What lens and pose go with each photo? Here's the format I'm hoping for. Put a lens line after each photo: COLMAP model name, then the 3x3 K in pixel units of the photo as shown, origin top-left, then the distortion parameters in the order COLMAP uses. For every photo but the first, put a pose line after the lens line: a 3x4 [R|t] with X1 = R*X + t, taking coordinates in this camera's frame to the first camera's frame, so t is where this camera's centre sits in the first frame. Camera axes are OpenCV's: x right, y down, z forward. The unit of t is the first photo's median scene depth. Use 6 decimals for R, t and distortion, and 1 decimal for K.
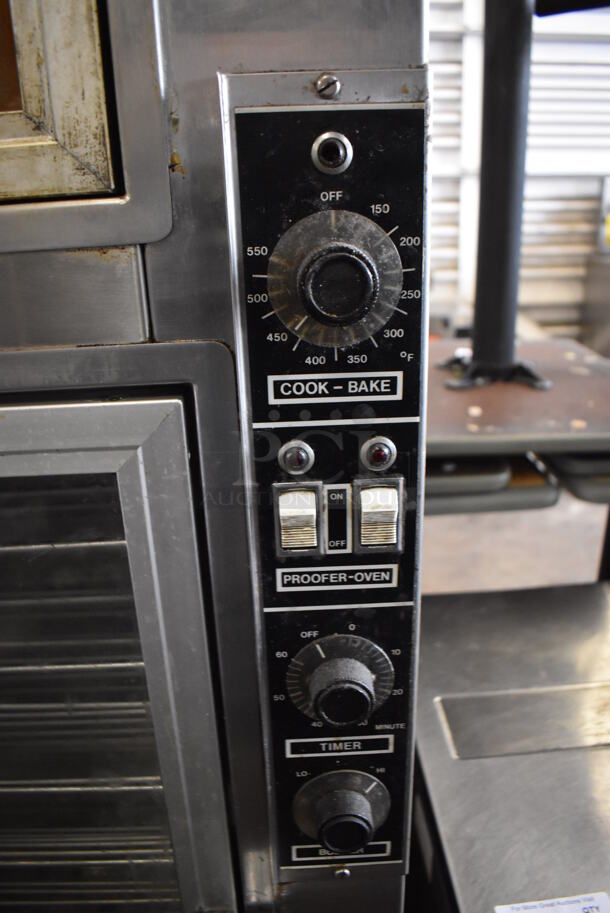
lens RADIAL K [[697.1, 0, 305.0], [0, 697.1, 456.5], [0, 0, 1]] dist [-0.072790, 0.004575]
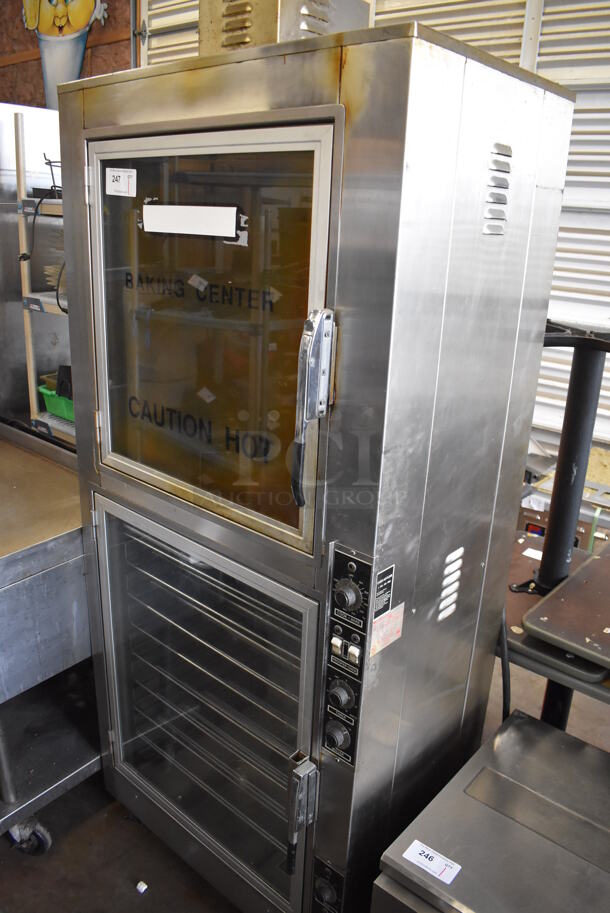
lens RADIAL K [[697.1, 0, 305.0], [0, 697.1, 456.5], [0, 0, 1]] dist [-0.072790, 0.004575]
pose [[0.735459, 0.278049, -0.617890, 1.405315], [-0.303111, 0.950598, 0.066982, -0.796979], [0.605989, 0.138027, 0.783406, -1.601325]]
